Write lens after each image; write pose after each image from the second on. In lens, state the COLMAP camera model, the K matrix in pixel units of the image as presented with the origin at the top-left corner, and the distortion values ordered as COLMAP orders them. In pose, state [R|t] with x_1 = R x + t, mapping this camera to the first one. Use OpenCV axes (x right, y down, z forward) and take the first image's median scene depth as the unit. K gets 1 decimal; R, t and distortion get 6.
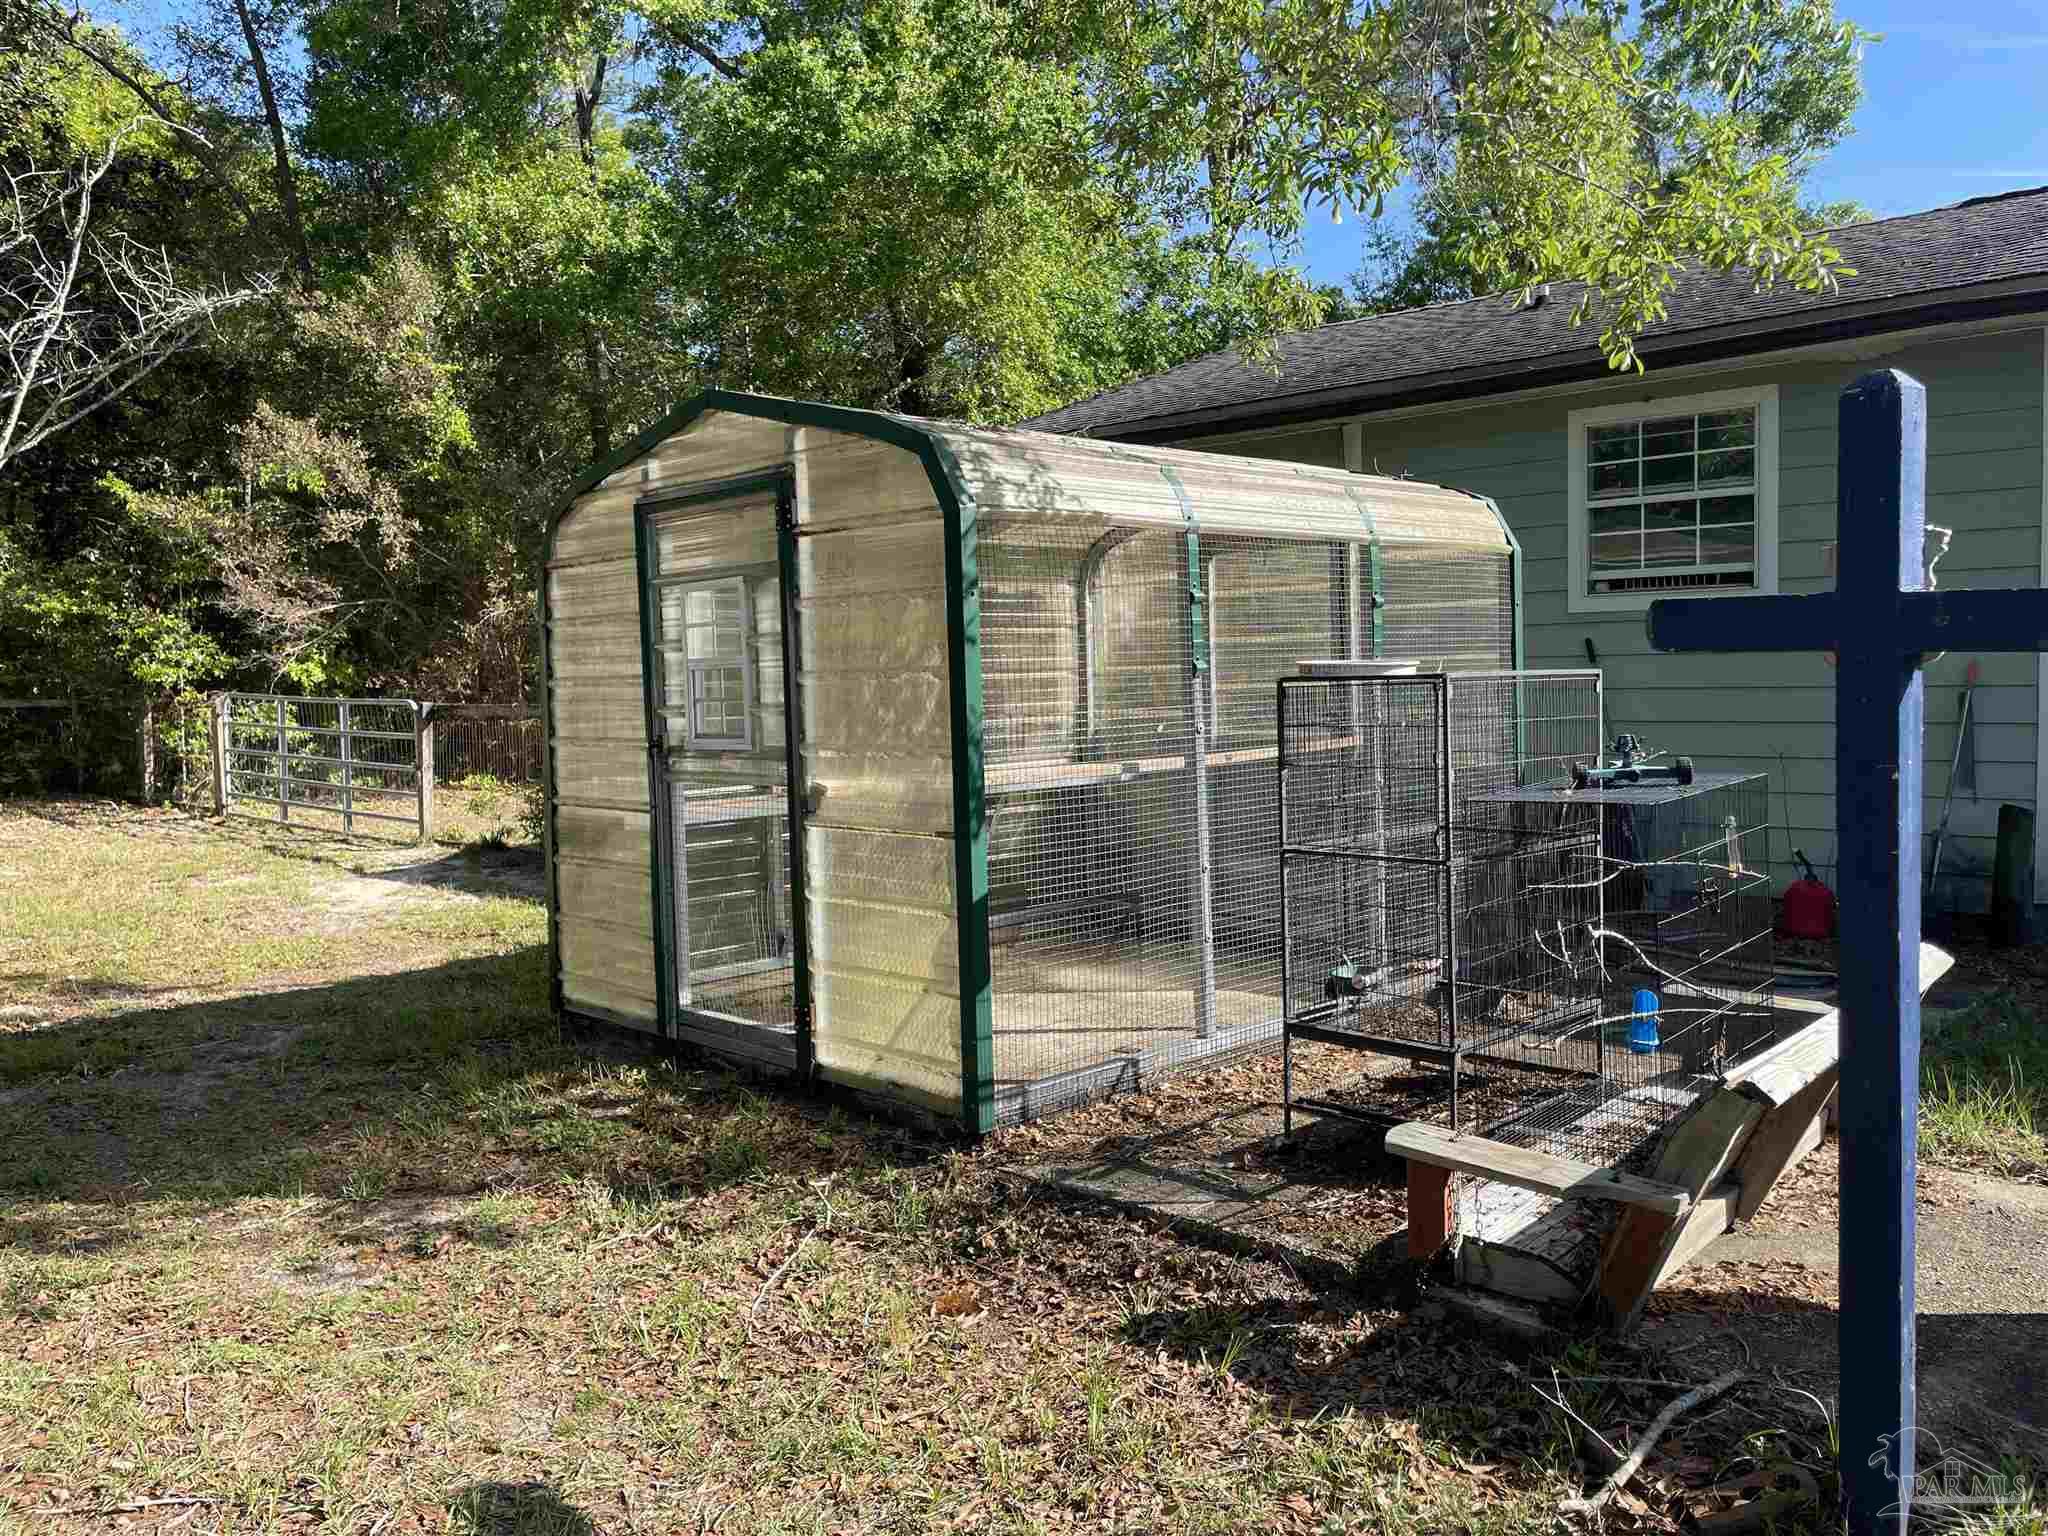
lens RADIAL K [[1532.5, 0, 1024.6], [0, 1532.5, 755.8], [0, 0, 1]] dist [0.088090, -0.114730]
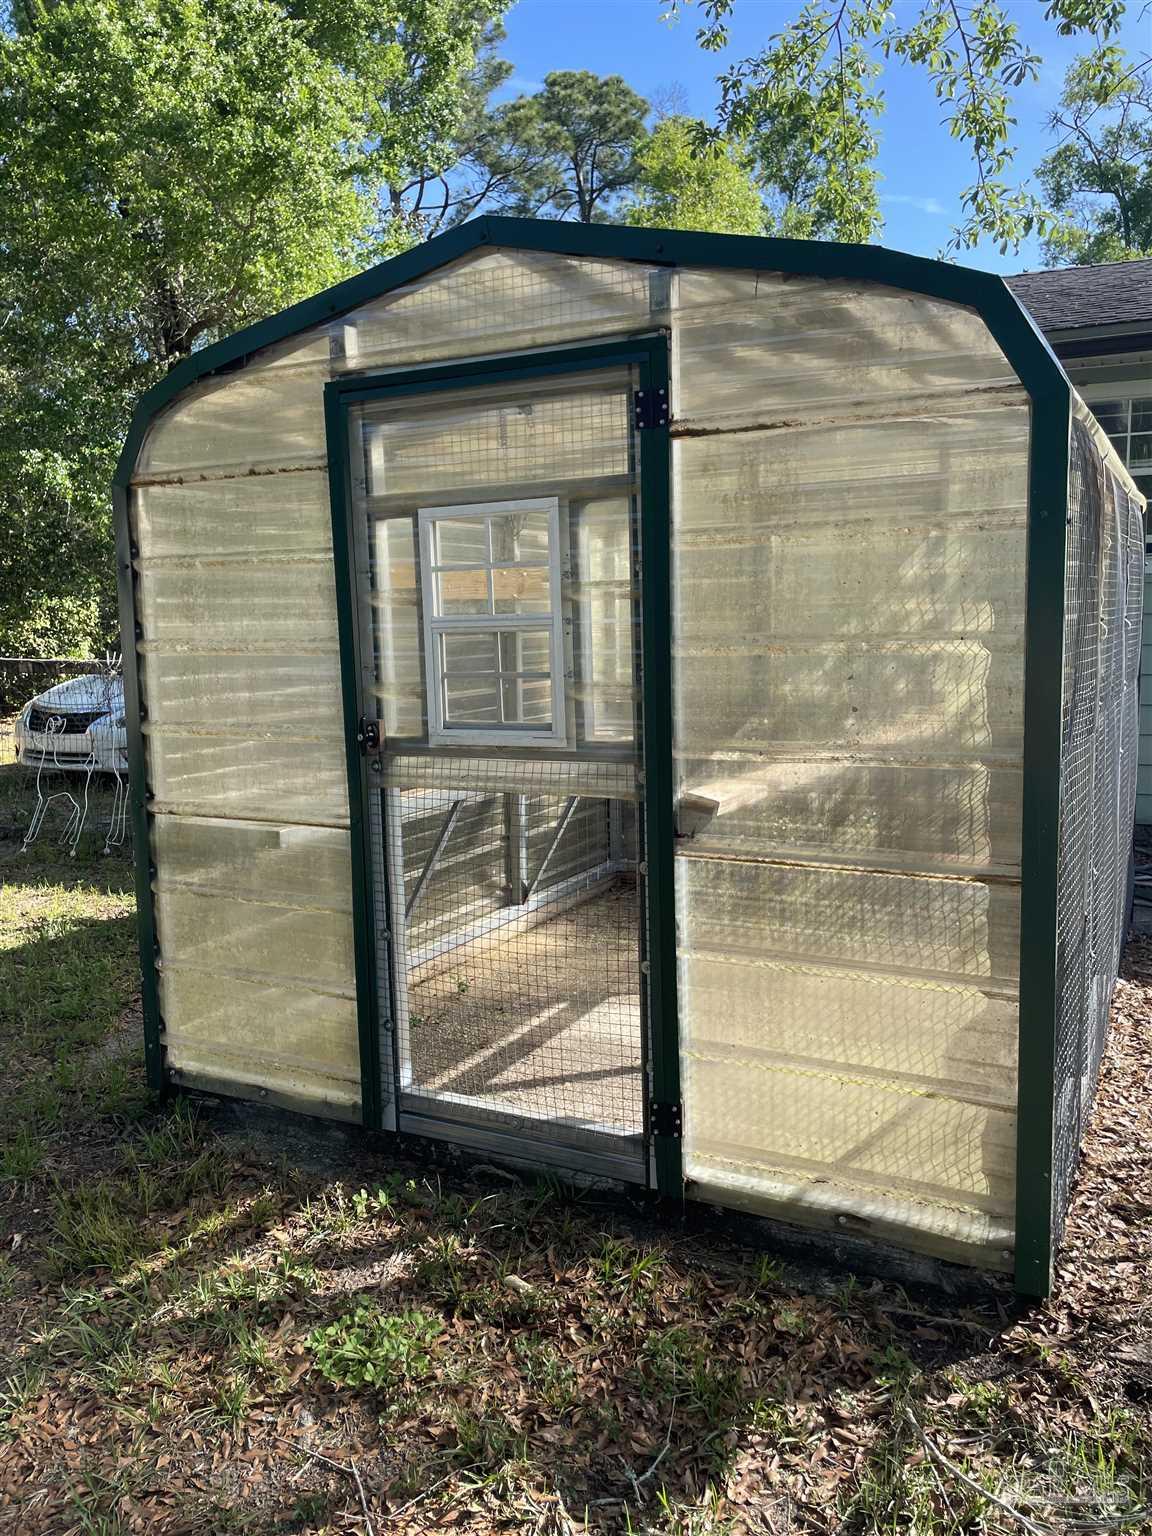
lens RADIAL K [[1175.0, 0, 608.4], [0, 1175.0, 764.7], [0, 0, 1]] dist [0.070666, -0.107804]
pose [[0.949120, -0.032106, 0.313274, -0.105193], [0.010952, 0.997553, 0.069055, -0.010601], [-0.314724, -0.062111, 0.947149, 0.154153]]
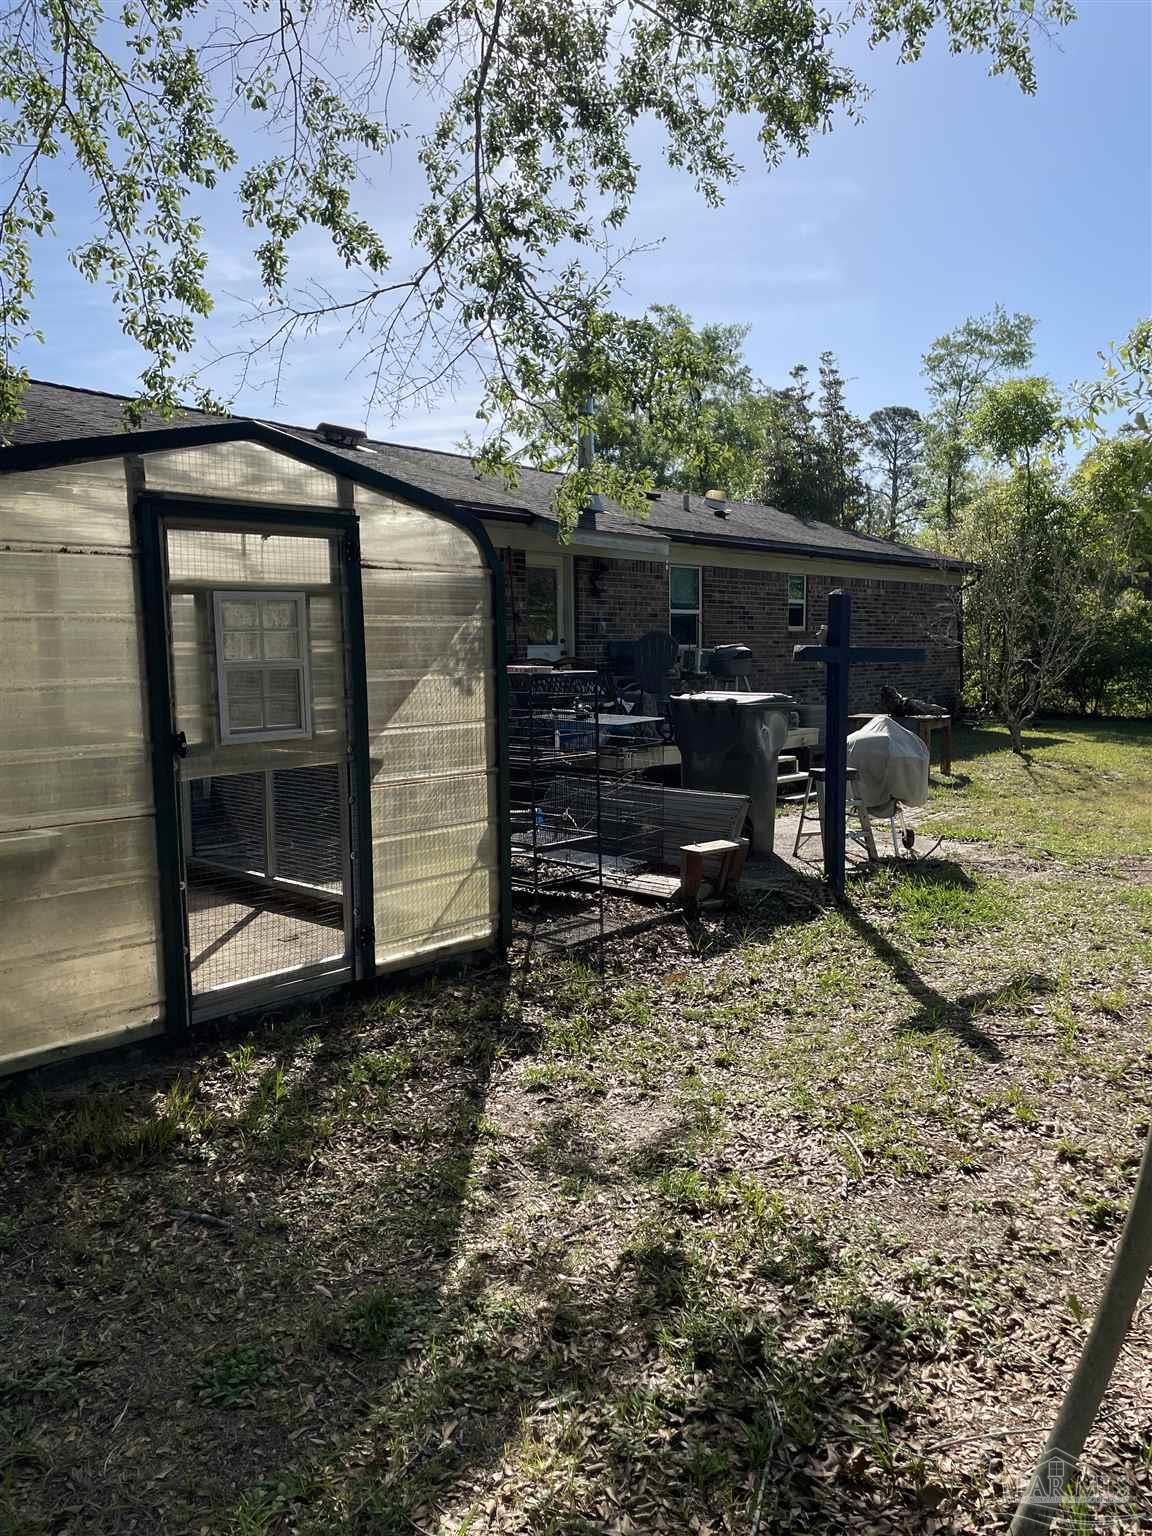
lens RADIAL K [[1155.6, 0, 584.4], [0, 1155.6, 767.9], [0, 0, 1]] dist [0.087994, -0.120221]
pose [[-0.030534, -0.080514, 0.996286, -0.352341], [0.065228, 0.994465, 0.082366, -0.013218], [-0.997403, 0.067501, -0.025113, 0.259557]]
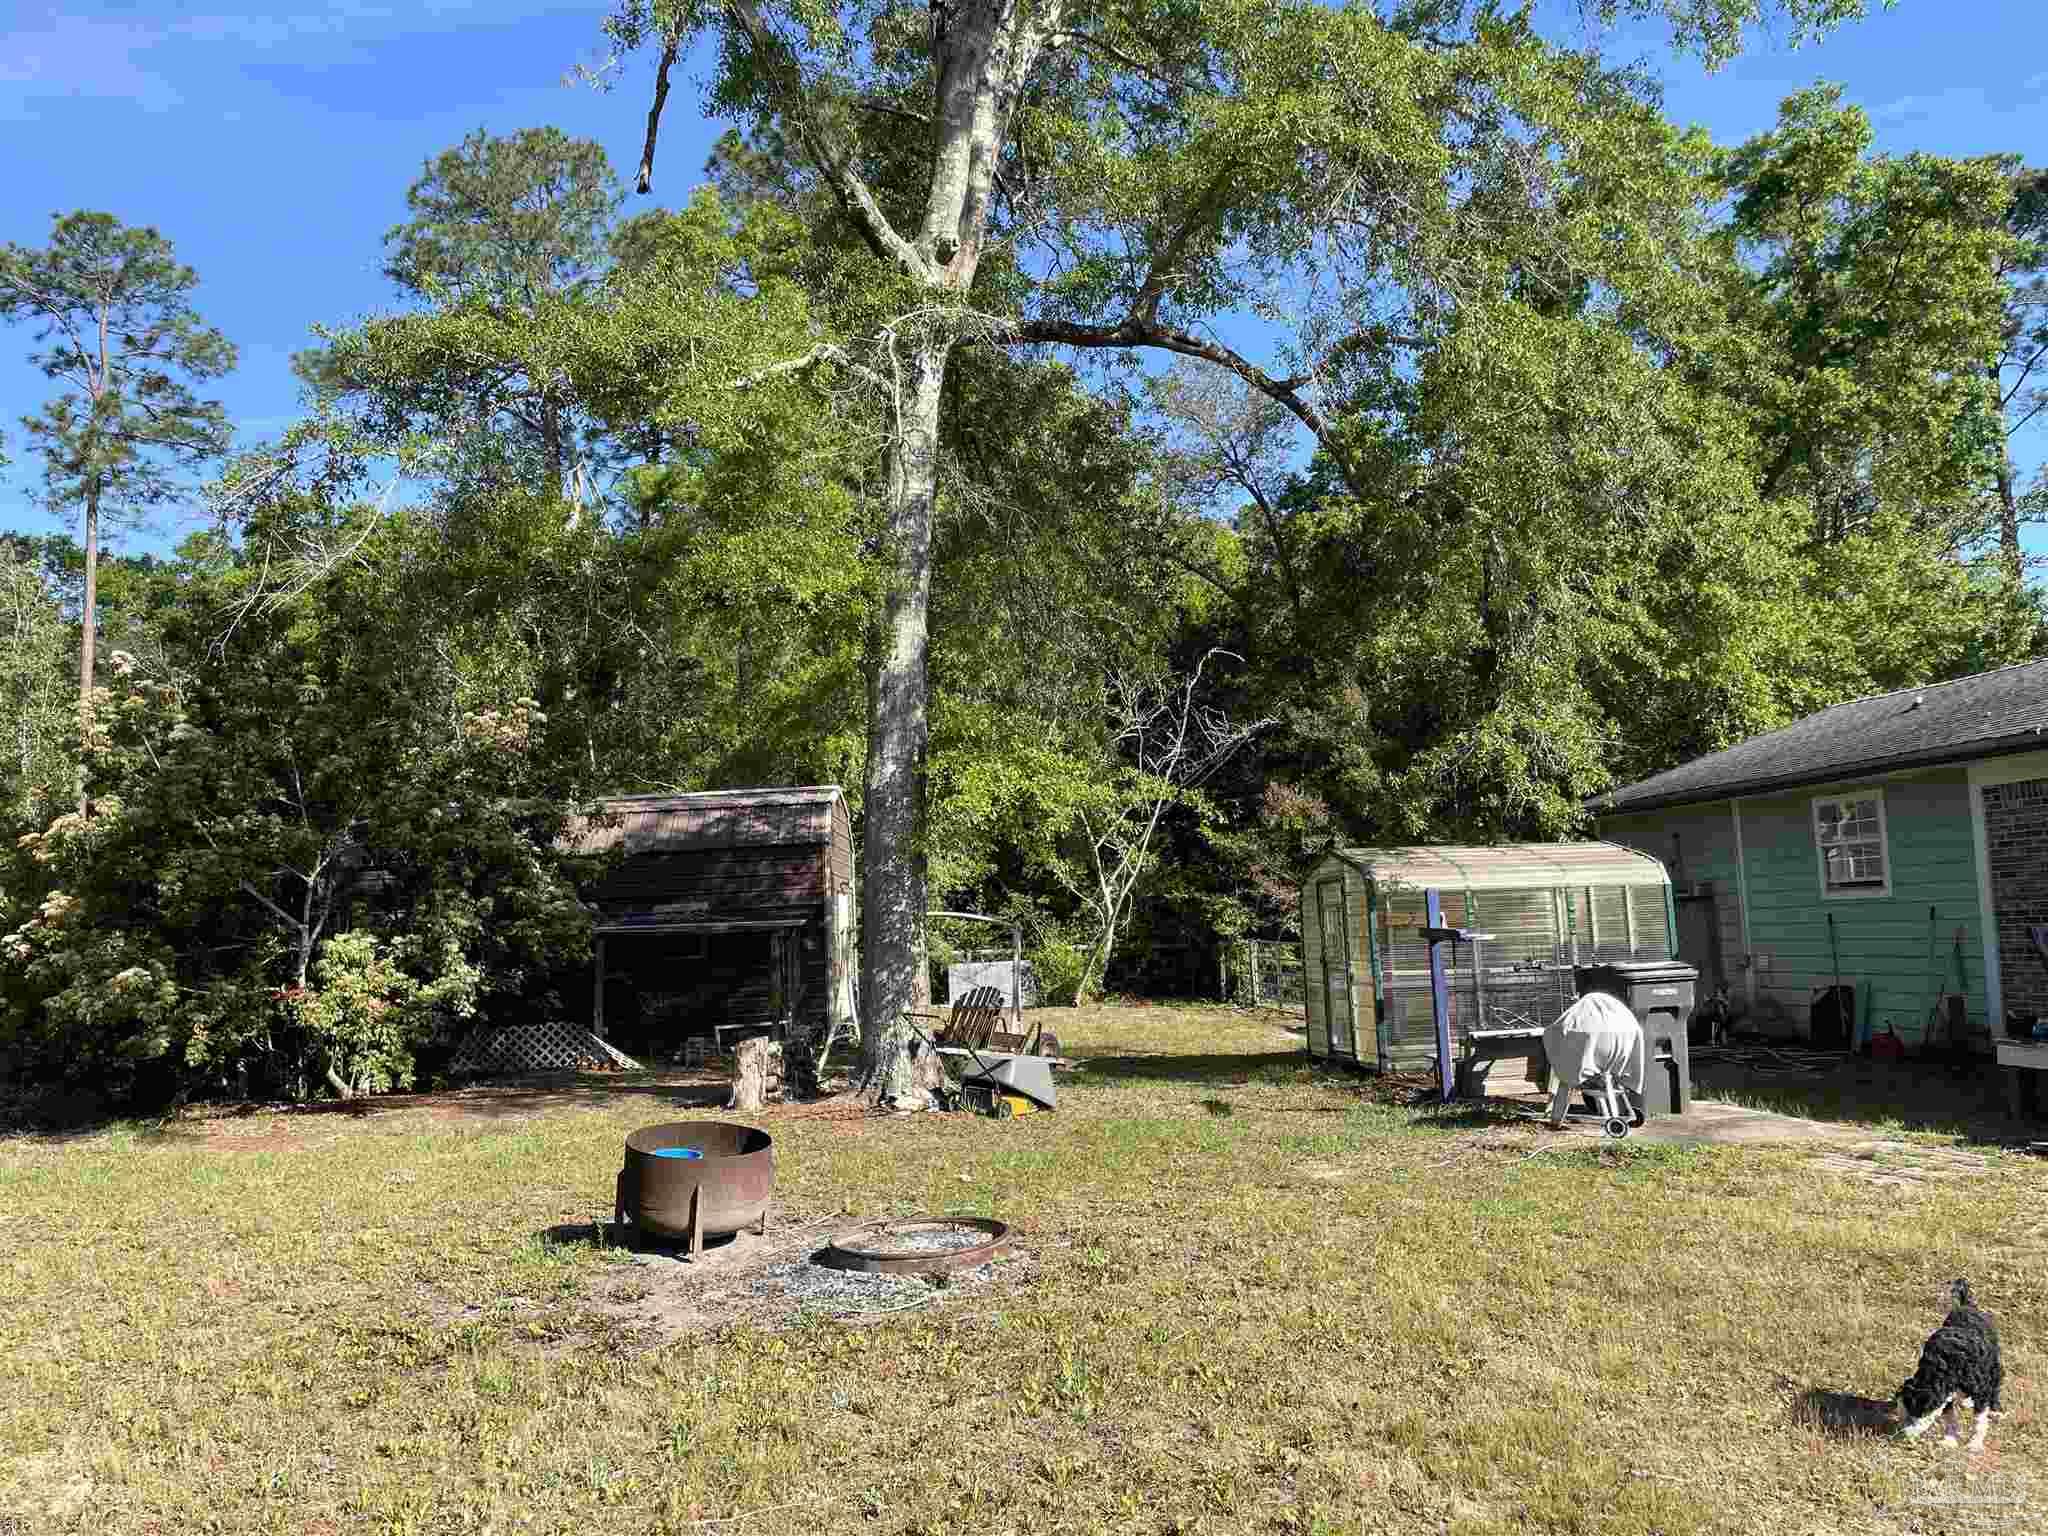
lens RADIAL K [[1540.8, 0, 1031.5], [0, 1540.8, 759.8], [0, 0, 1]] dist [0.087994, -0.120221]
pose [[0.787290, -0.077021, -0.611754, 0.422202], [-0.015886, 0.989304, -0.145000, 0.018515], [0.616379, 0.123875, 0.777645, -0.626225]]
